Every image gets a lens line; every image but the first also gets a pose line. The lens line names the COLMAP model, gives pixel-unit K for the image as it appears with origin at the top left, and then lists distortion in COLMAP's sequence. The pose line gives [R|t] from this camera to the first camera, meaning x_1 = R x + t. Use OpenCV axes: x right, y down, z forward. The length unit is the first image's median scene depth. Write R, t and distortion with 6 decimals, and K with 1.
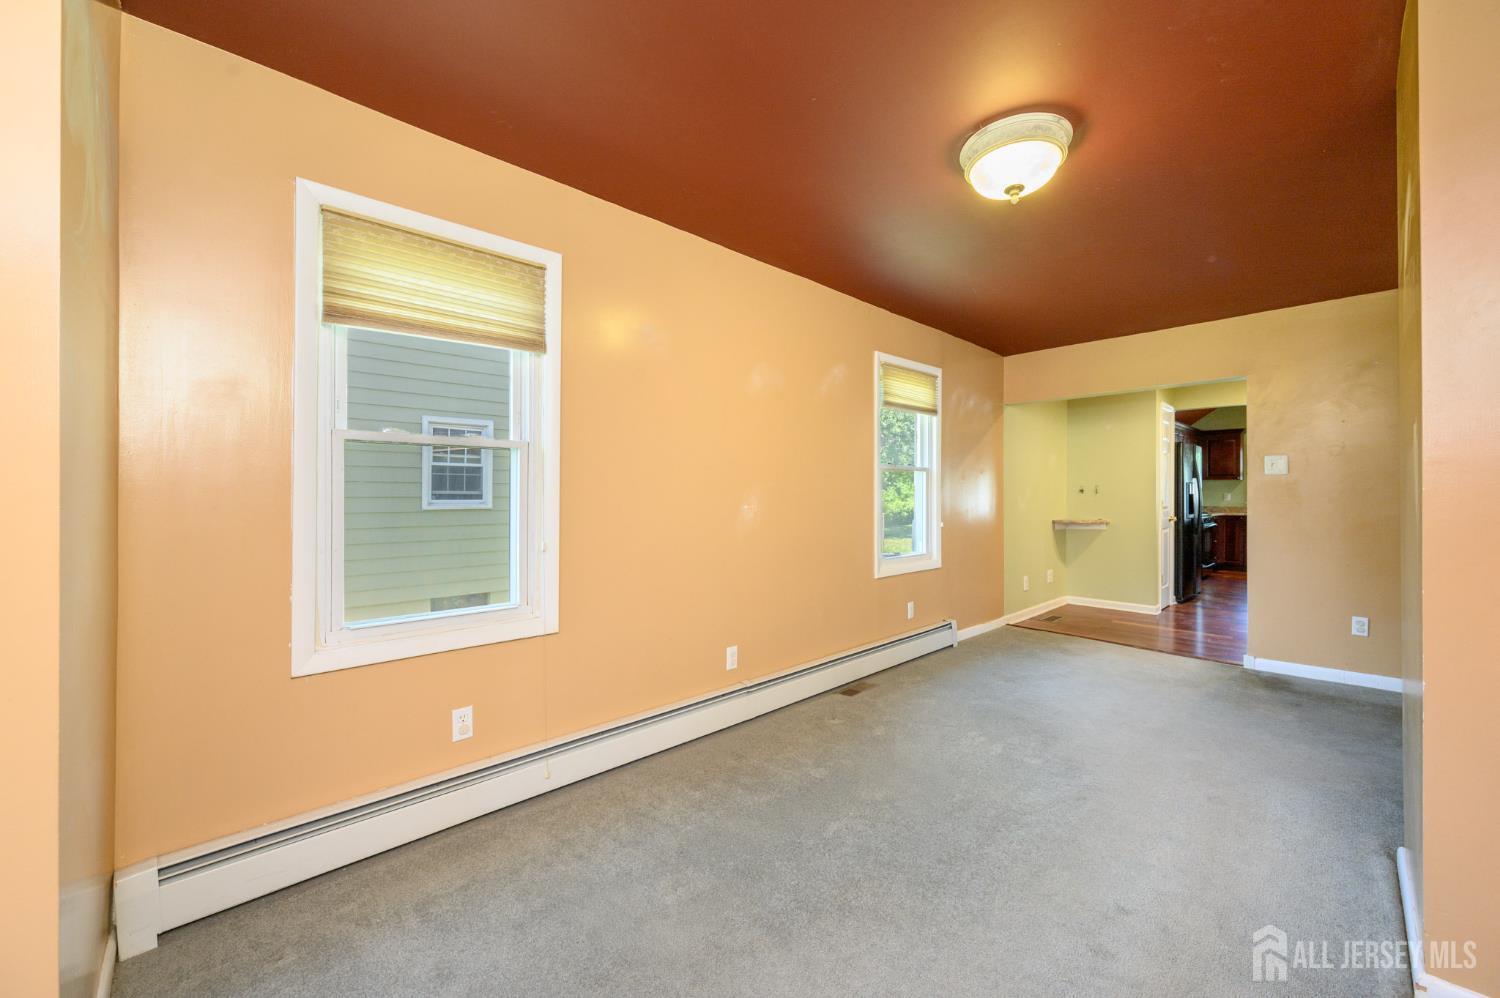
lens RADIAL K [[592.2, 0, 746.0], [0, 592.2, 496.3], [0, 0, 1]] dist [0.016426, -0.002198]
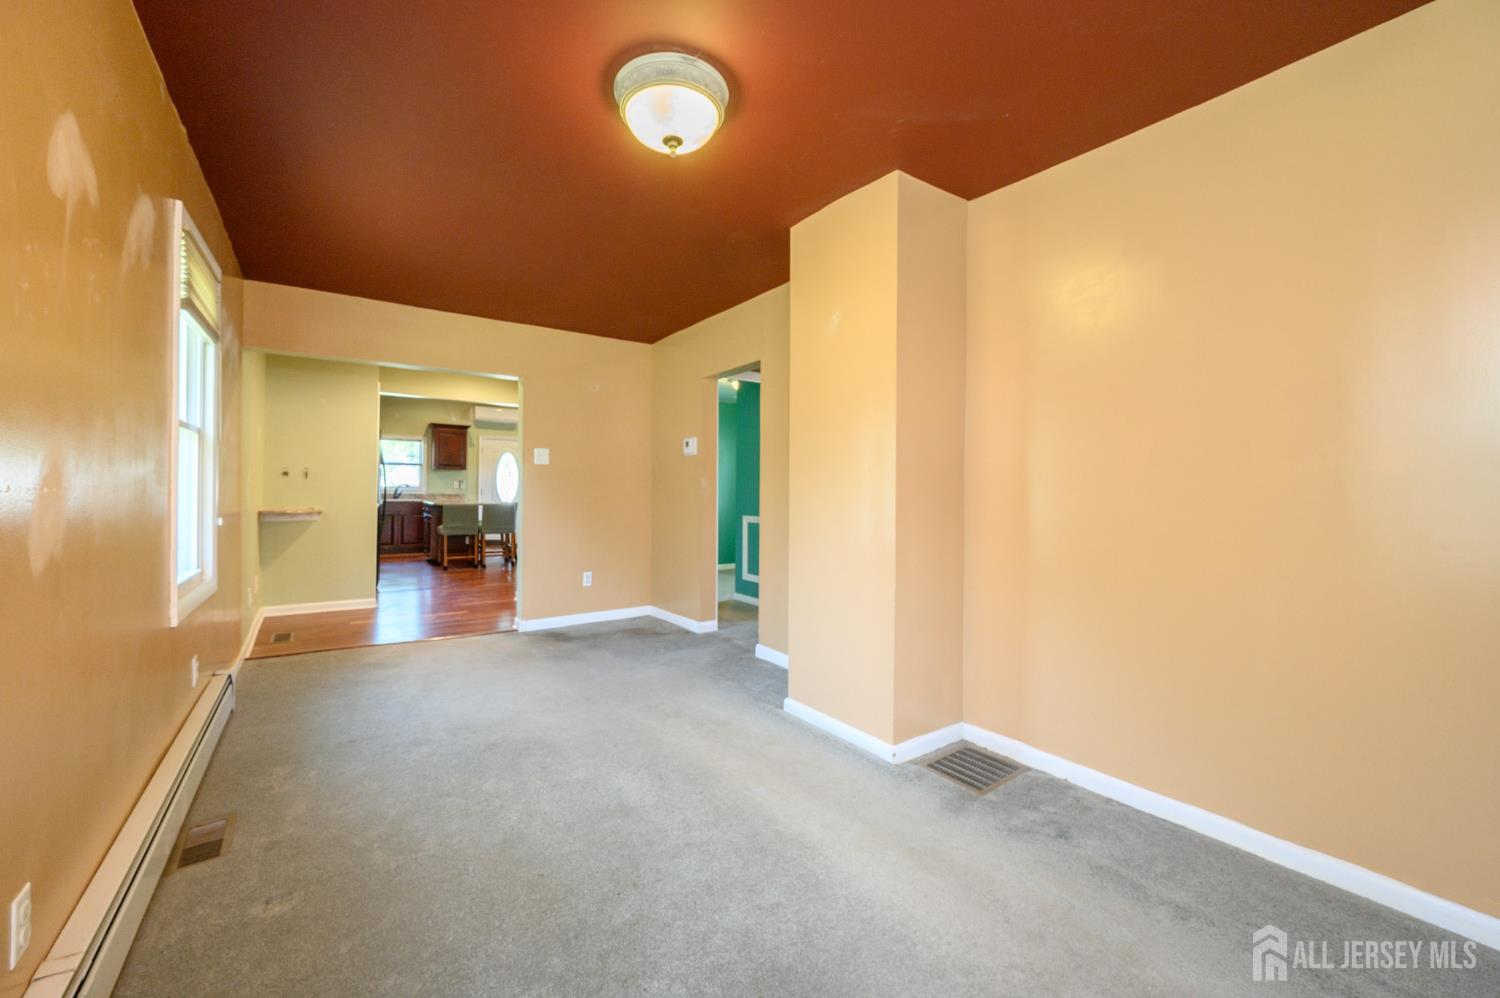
lens RADIAL K [[592.2, 0, 755.9], [0, 592.2, 490.6], [0, 0, 1]] dist [0.016426, -0.002198]
pose [[0.134512, 0.004405, 0.990902, -0.230011], [-0.010920, 0.999936, -0.002963, 0.013841], [-0.990852, -0.010422, 0.134551, 0.392678]]
